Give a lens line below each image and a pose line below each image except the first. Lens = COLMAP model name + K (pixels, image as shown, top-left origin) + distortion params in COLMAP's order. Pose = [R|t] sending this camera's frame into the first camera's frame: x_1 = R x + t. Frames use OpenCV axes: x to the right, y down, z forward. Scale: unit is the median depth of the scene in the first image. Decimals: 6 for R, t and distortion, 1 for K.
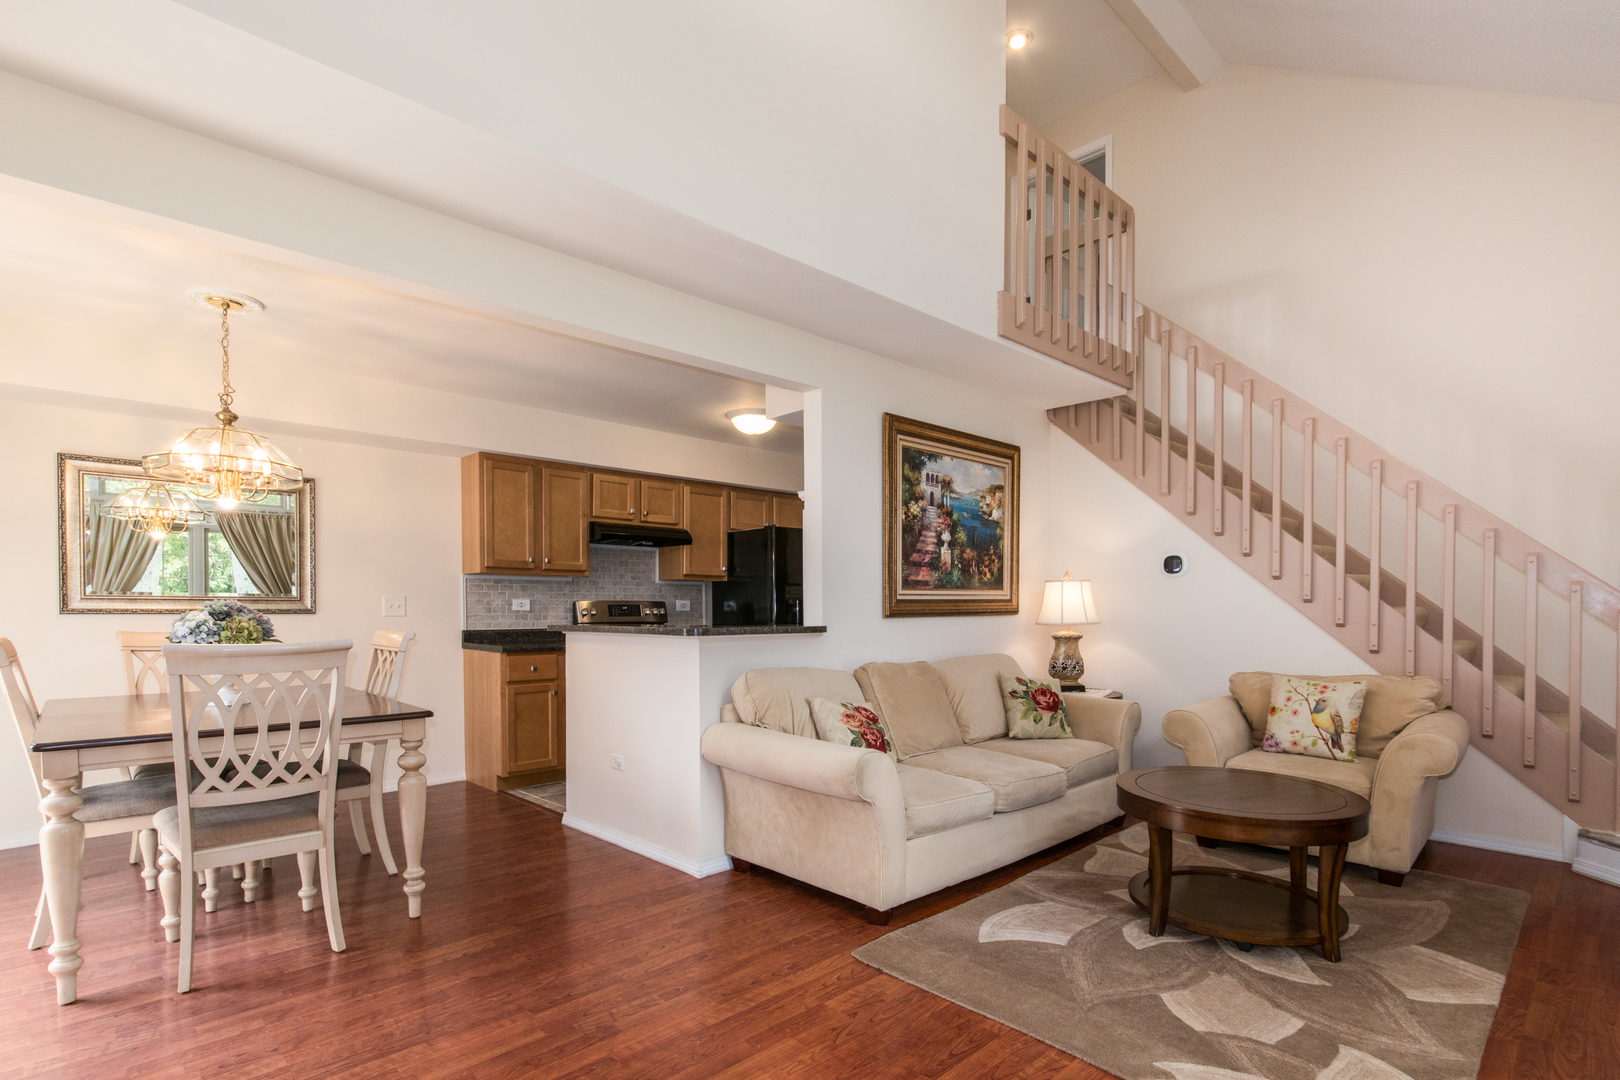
lens RADIAL K [[803.5, 0, 803.8], [0, 803.5, 621.6], [0, 0, 1]] dist [-0.005861, -0.001122]
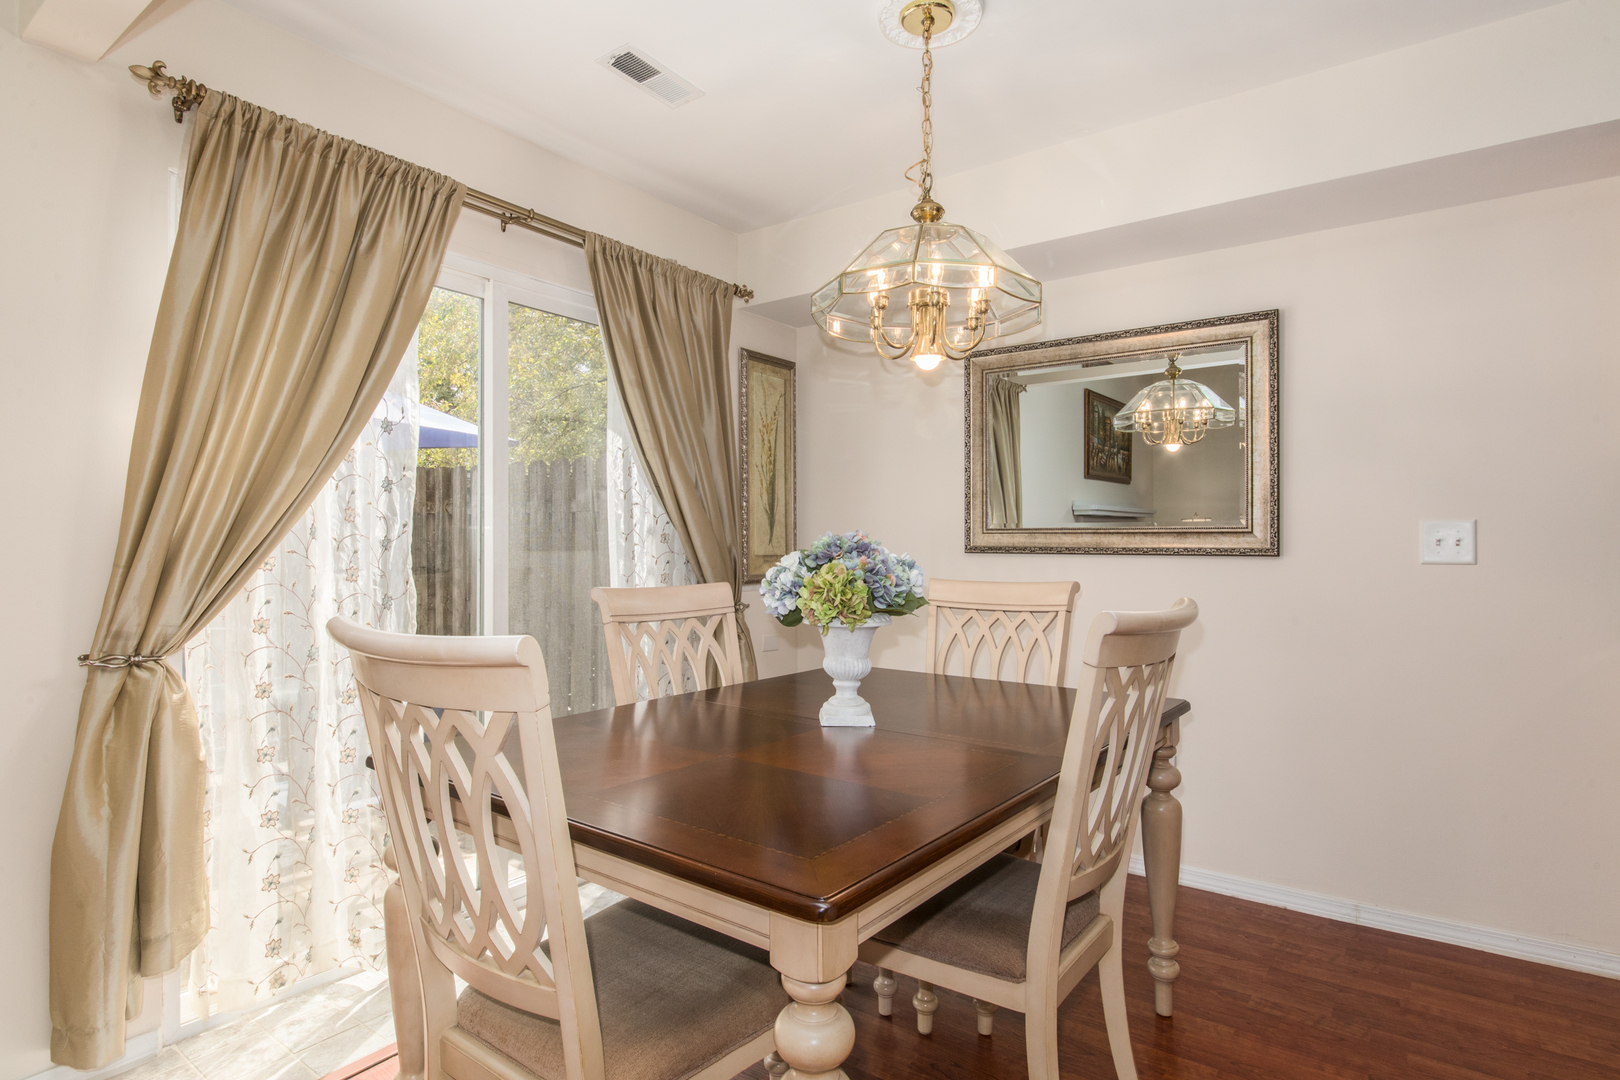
lens RADIAL K [[837.7, 0, 815.1], [0, 837.7, 536.2], [0, 0, 1]] dist [-0.000101, 0.000150]
pose [[0.161312, -0.008249, -0.986869, -0.109135], [-0.018507, 0.999764, -0.011382, -0.012154], [0.986730, 0.020101, 0.161122, 0.620476]]
